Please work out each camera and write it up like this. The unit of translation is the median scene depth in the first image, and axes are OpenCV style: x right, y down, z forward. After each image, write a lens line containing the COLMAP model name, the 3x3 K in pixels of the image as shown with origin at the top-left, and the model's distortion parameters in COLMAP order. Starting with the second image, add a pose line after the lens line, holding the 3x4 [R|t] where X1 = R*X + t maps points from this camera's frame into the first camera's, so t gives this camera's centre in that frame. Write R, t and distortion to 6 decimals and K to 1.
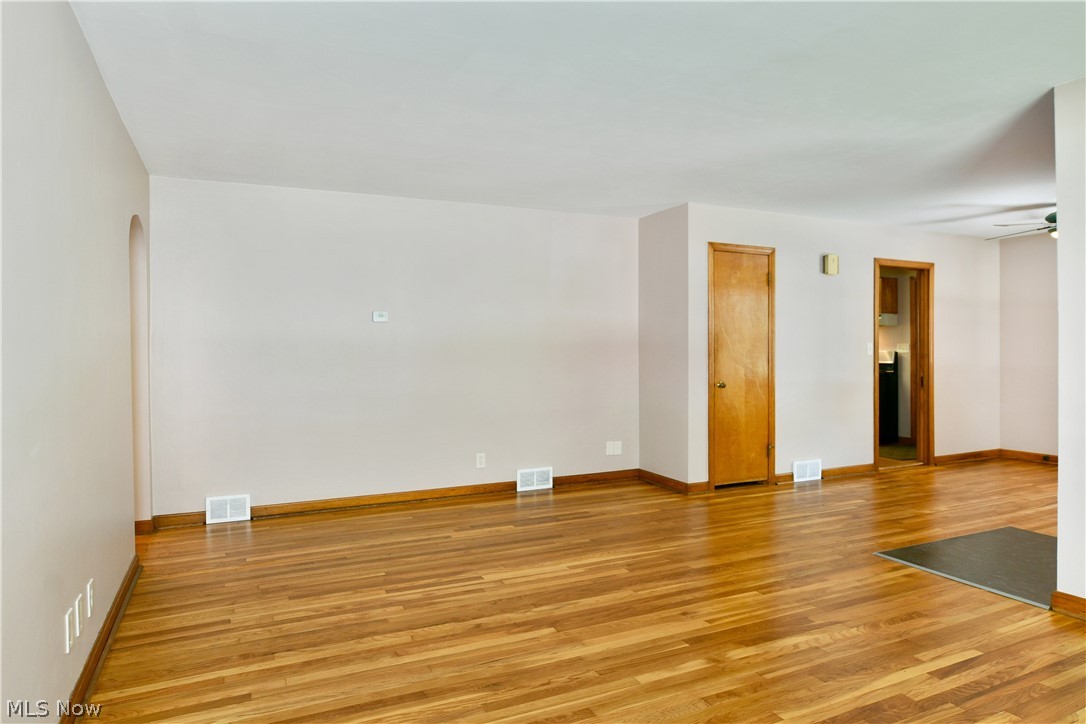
lens RADIAL K [[660.9, 0, 535.9], [0, 660.9, 357.9], [0, 0, 1]] dist [-0.008609, -0.006052]
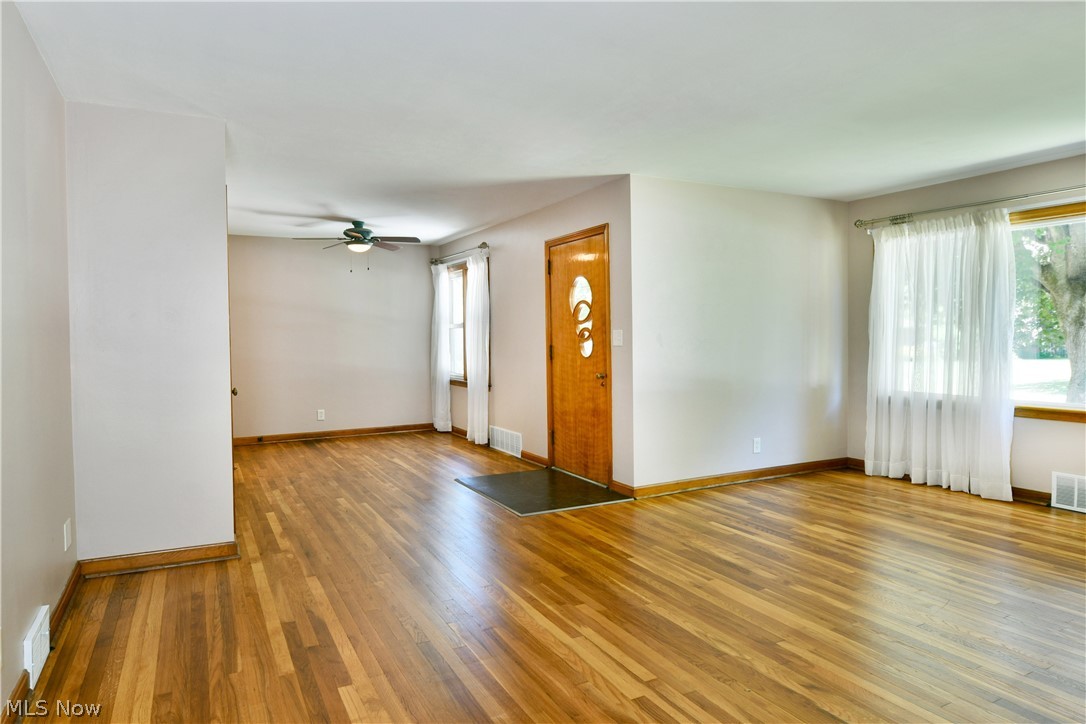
lens RADIAL K [[660.9, 0, 535.9], [0, 660.9, 357.9], [0, 0, 1]] dist [-0.008609, -0.006052]
pose [[-0.043880, -0.028481, 0.998631, -0.582429], [0.023373, 0.999291, 0.029527, -0.012986], [-0.998763, 0.024637, -0.043183, 0.926248]]
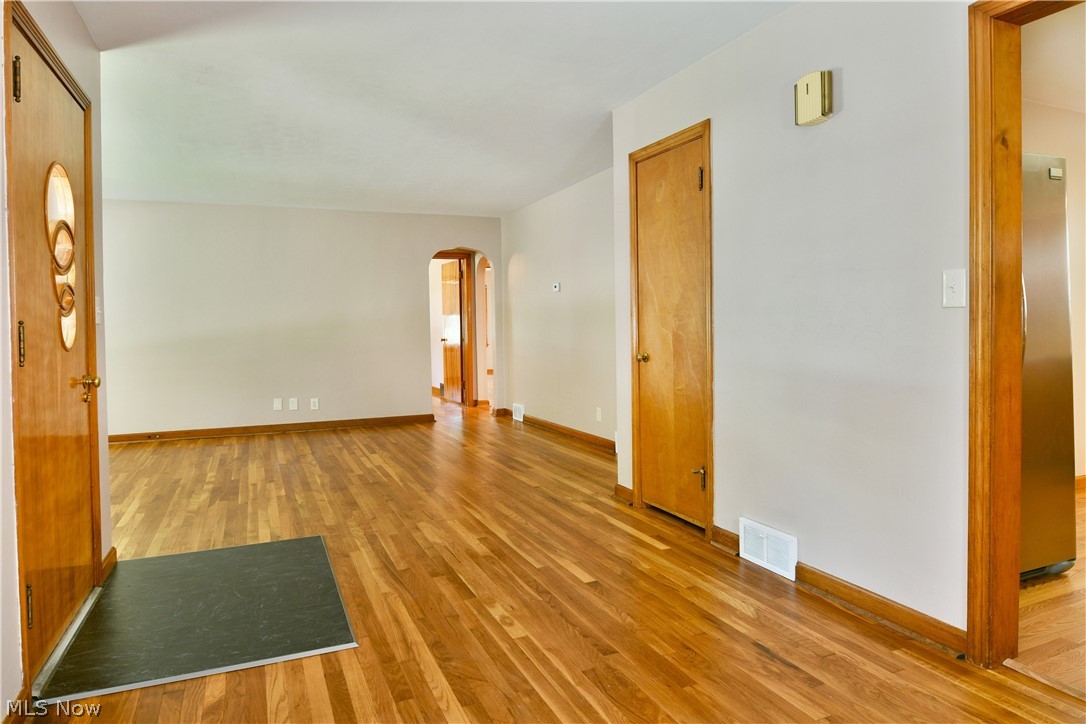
lens RADIAL K [[665.4, 0, 539.0], [0, 665.4, 355.4], [0, 0, 1]] dist [-0.012086, -0.002491]
pose [[-0.024960, 0.050944, -0.998390, 1.283333], [0.003304, 0.998699, 0.050878, 0.004405], [0.999683, -0.002029, -0.025095, 1.205039]]
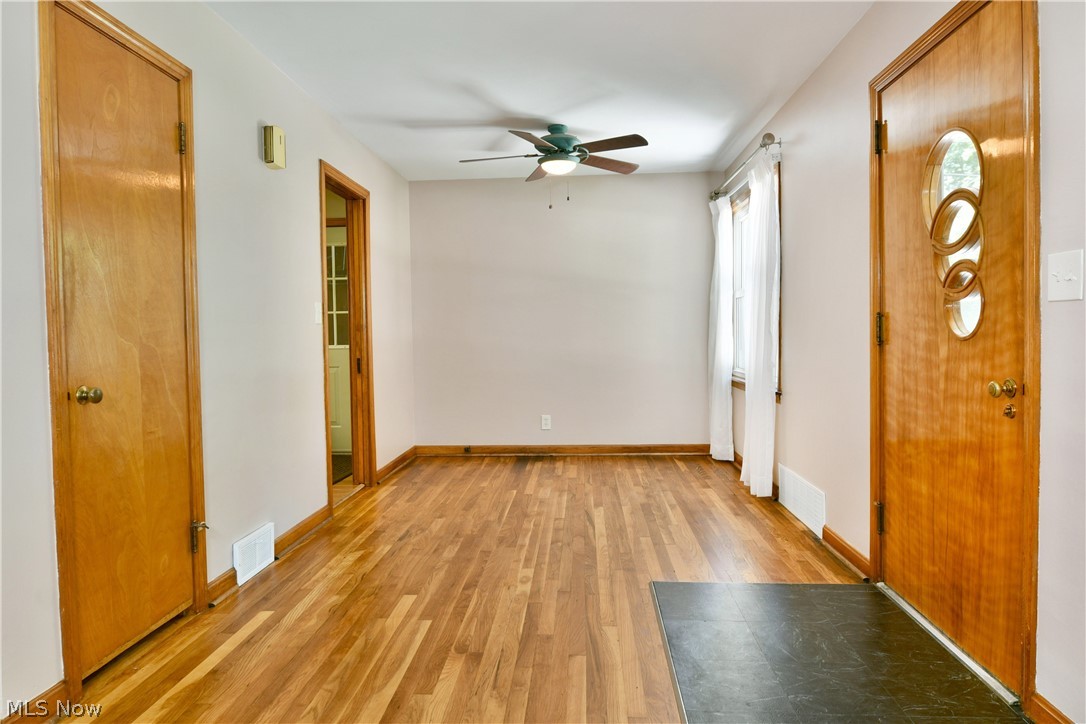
lens RADIAL K [[678.2, 0, 541.4], [0, 678.2, 359.8], [0, 0, 1]] dist [-0.002554, -0.003304]
pose [[0.474907, -0.036150, 0.879293, 0.101666], [0.019970, 0.999341, 0.030300, 0.020817], [-0.879809, 0.003169, 0.475316, 0.809964]]
